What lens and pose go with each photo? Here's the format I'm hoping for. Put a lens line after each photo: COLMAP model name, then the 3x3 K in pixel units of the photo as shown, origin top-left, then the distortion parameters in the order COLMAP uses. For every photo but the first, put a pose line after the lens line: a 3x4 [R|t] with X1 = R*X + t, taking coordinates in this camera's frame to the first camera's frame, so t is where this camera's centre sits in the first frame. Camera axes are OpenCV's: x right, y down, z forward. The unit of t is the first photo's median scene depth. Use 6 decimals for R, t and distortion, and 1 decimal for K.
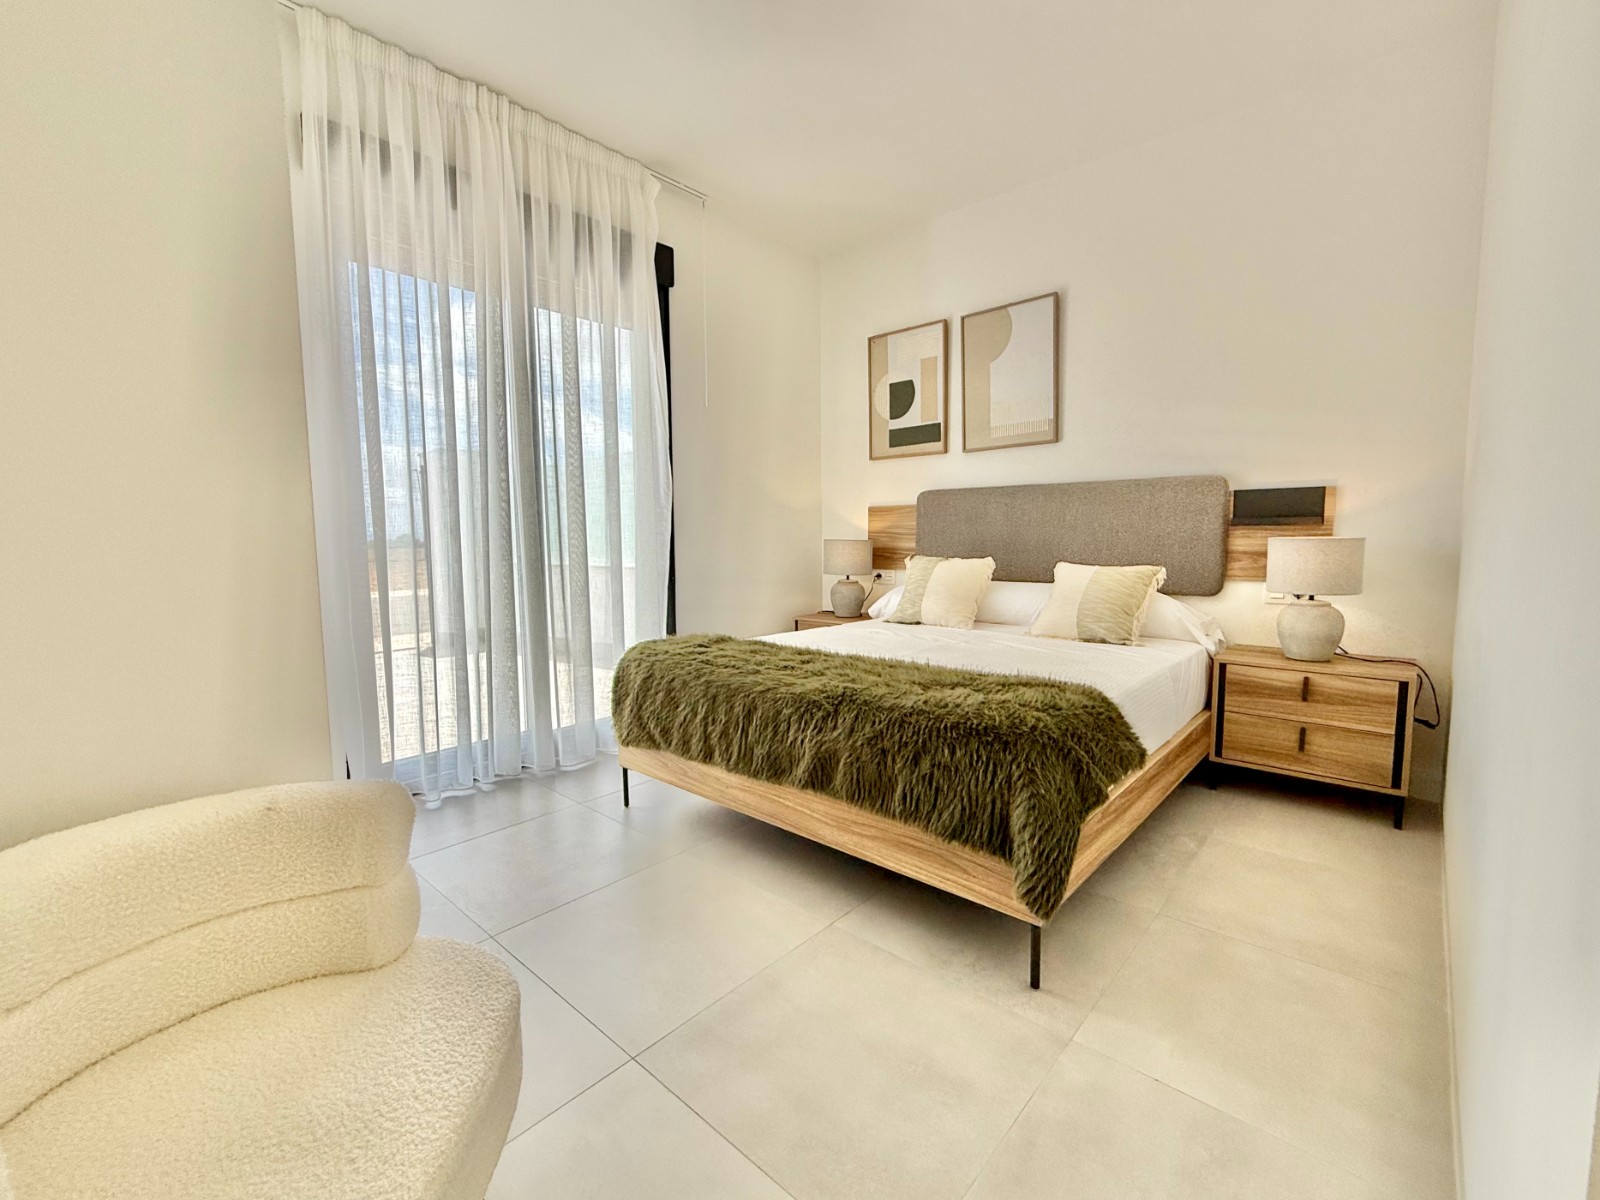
lens RADIAL K [[663.4, 0, 798.9], [0, 663.4, 597.5], [0, 0, 1]] dist [-0.000197, -0.000461]
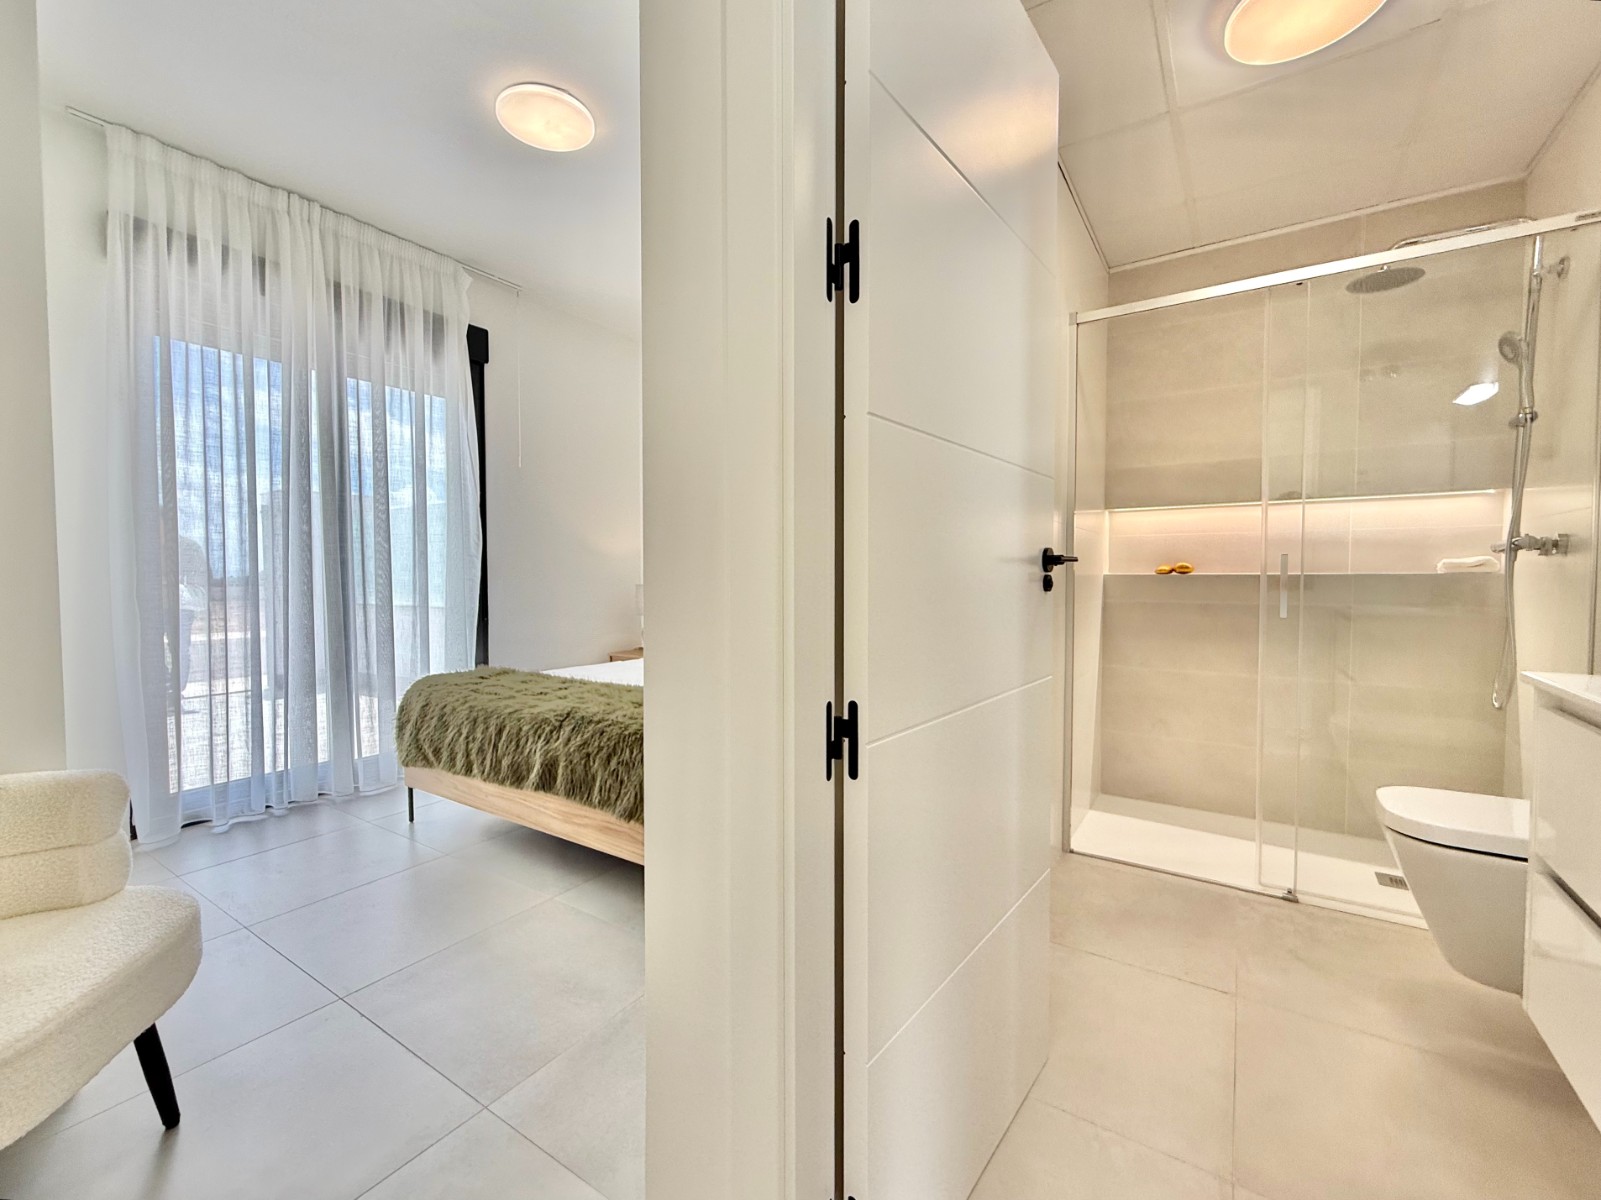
lens RADIAL K [[651.9, 0, 795.6], [0, 651.9, 599.6], [0, 0, 1]] dist [-0.000717, 0.000073]
pose [[0.989031, 0.001835, 0.147699, 0.259844], [0.006281, 0.998496, -0.054463, 0.002398], [-0.147577, 0.054794, 0.987532, -0.247409]]
